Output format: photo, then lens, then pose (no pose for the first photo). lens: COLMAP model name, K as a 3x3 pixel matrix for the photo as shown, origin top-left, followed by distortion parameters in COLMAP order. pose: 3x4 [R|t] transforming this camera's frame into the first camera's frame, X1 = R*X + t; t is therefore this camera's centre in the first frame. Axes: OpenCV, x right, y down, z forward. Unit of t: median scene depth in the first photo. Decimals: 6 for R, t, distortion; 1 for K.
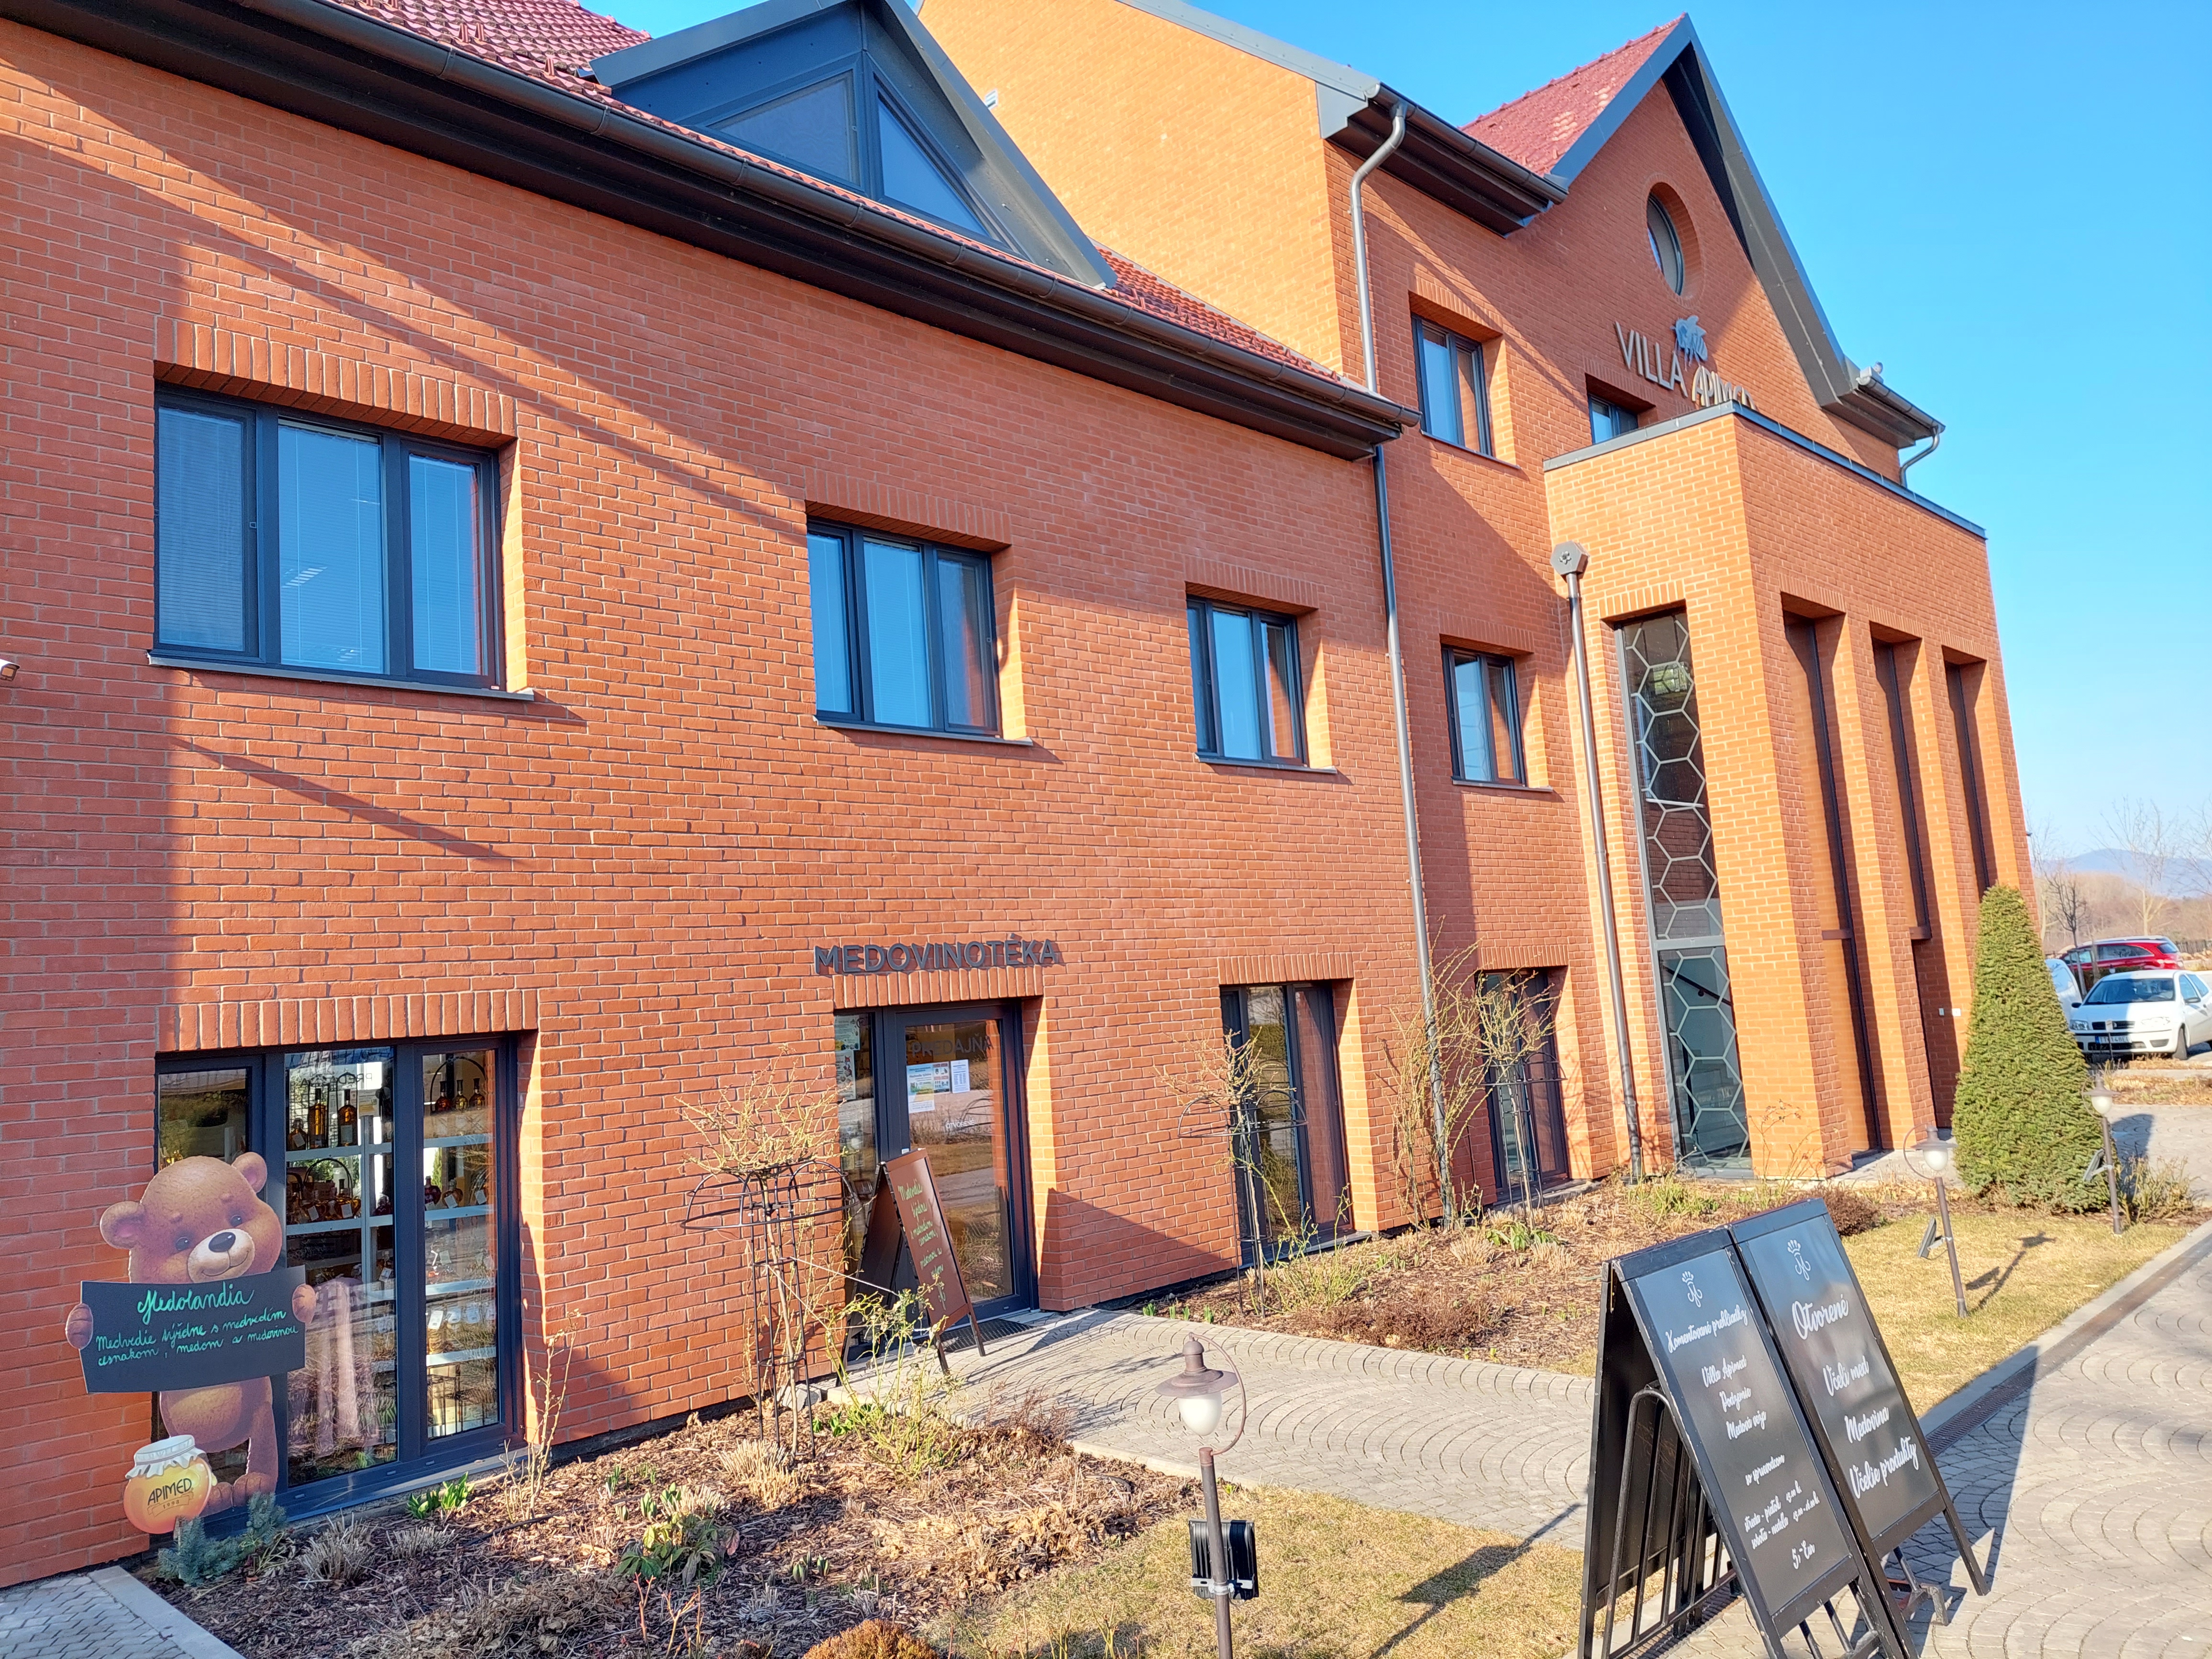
lens RADIAL K [[1580.8, 0, 1084.8], [0, 1580.8, 814.4], [0, 0, 1]] dist [0.012086, 0.003834]
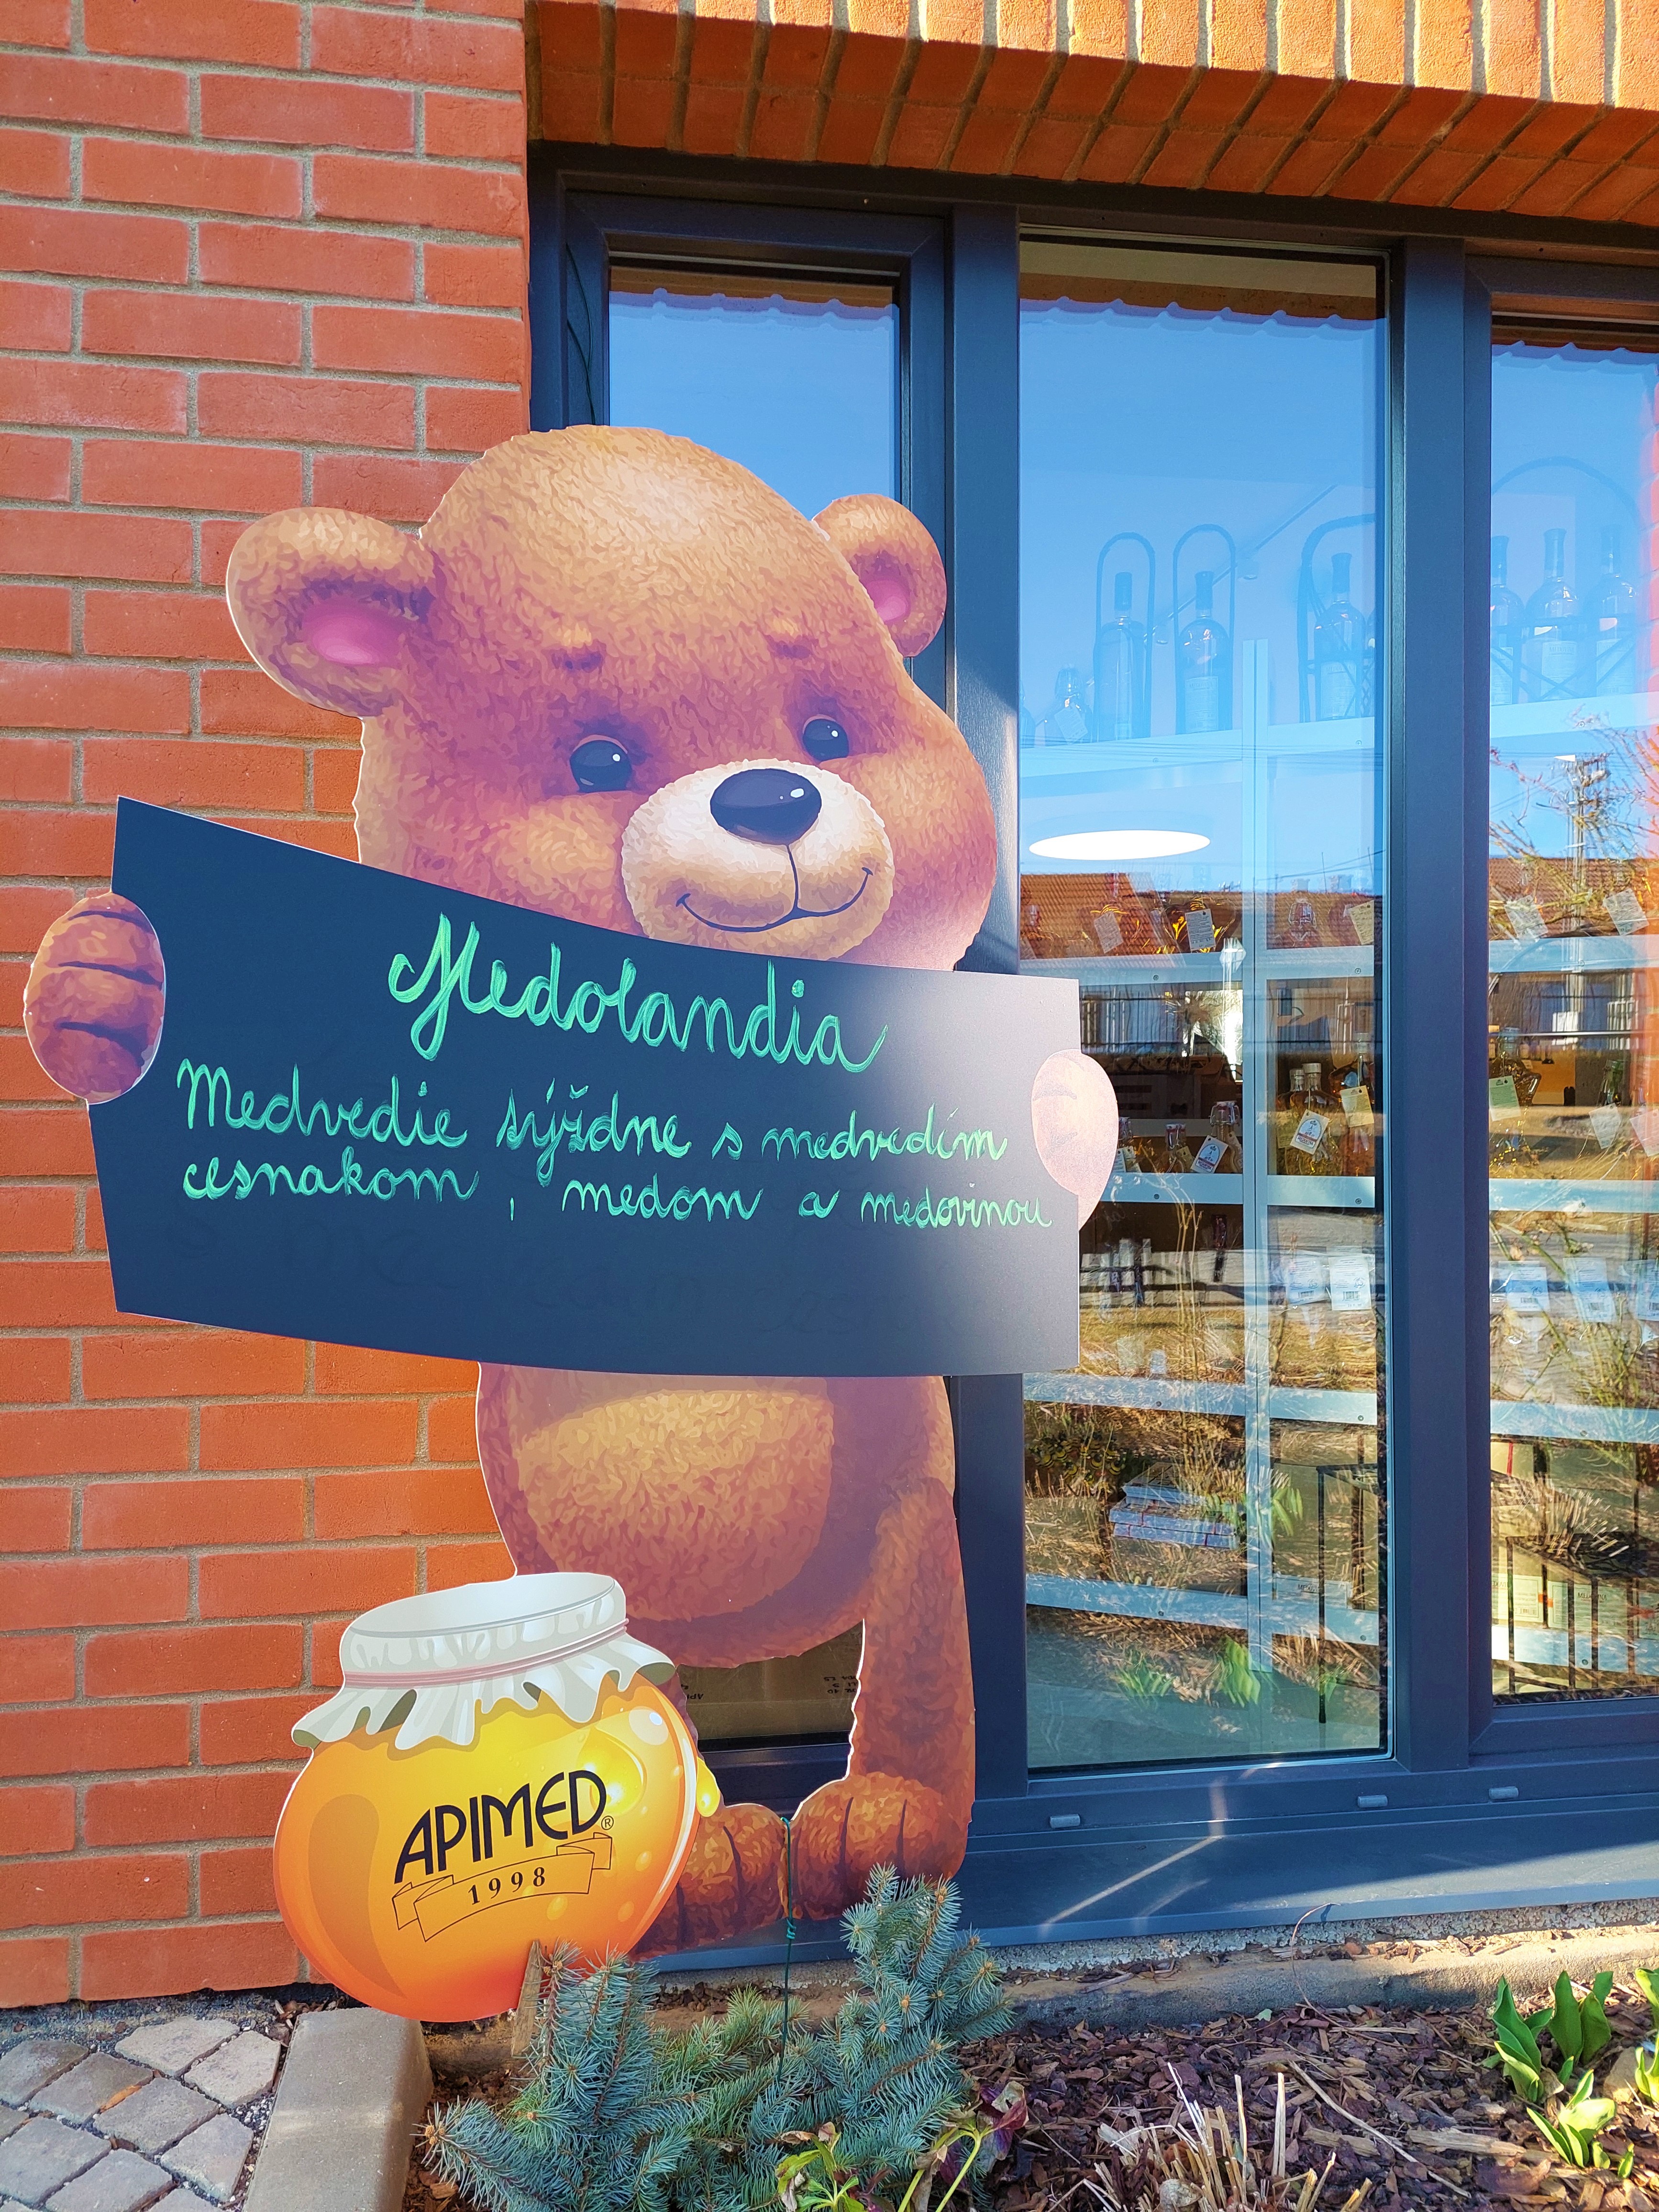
lens RADIAL K [[1580.8, 0, 816.0], [0, 1580.8, 1109.6], [0, 0, 1]] dist [0.012086, 0.003834]
pose [[0.809887, 0.071006, -0.582273, -0.413433], [0.018509, 0.989059, 0.146358, 0.292939], [0.586294, -0.129311, 0.799711, 0.845339]]
